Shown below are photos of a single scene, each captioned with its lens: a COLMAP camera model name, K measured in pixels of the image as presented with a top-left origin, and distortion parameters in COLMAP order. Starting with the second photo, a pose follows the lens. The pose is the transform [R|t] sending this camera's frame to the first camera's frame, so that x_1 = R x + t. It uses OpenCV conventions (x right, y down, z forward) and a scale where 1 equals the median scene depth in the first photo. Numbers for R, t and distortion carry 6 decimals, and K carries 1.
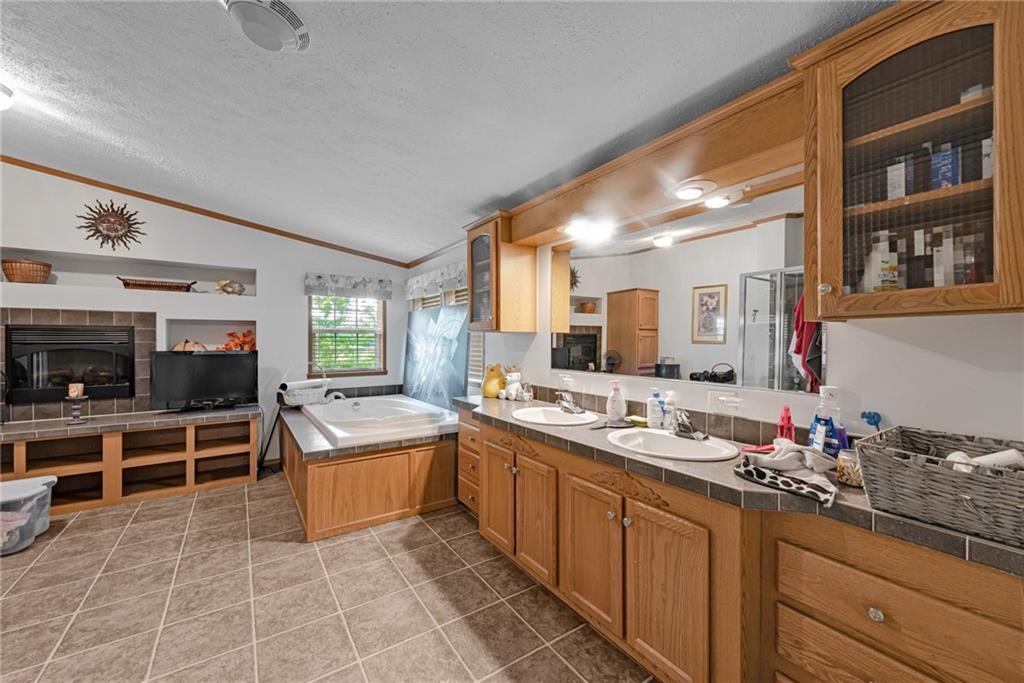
lens RADIAL K [[406.1, 0, 513.7], [0, 406.1, 340.0], [0, 0, 1]] dist [0.000389, 0.000065]
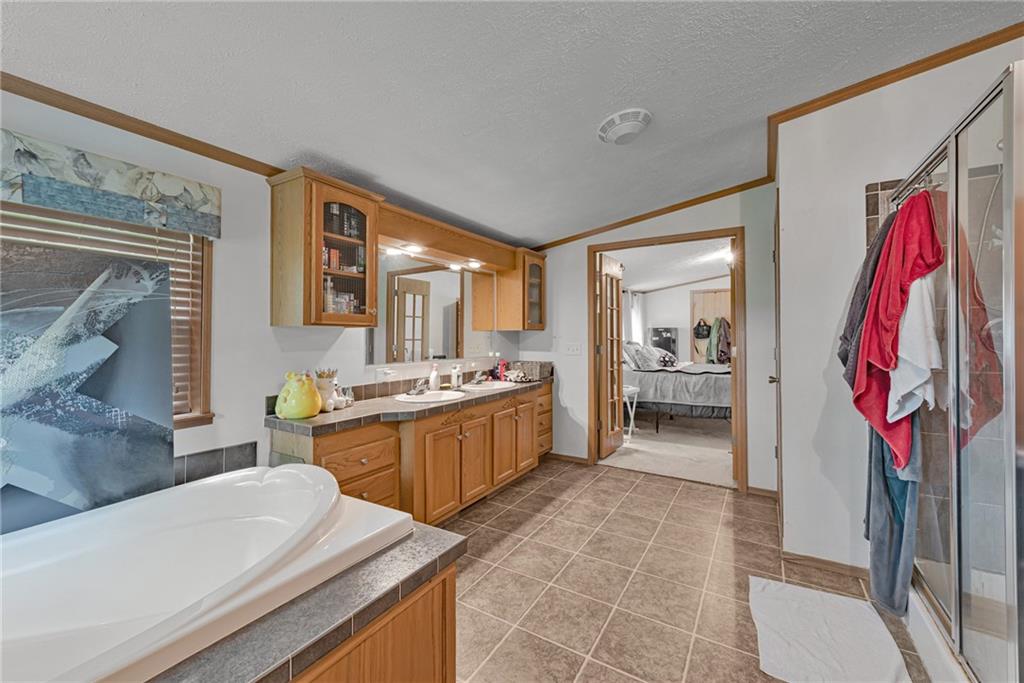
lens RADIAL K [[406.1, 0, 513.8], [0, 406.1, 333.6], [0, 0, 1]] dist [0.000389, 0.000065]
pose [[-0.410555, 0.007487, 0.911805, -1.359443], [0.009071, 0.999950, -0.004126, -0.002311], [-0.911791, 0.006577, -0.410603, 1.501342]]
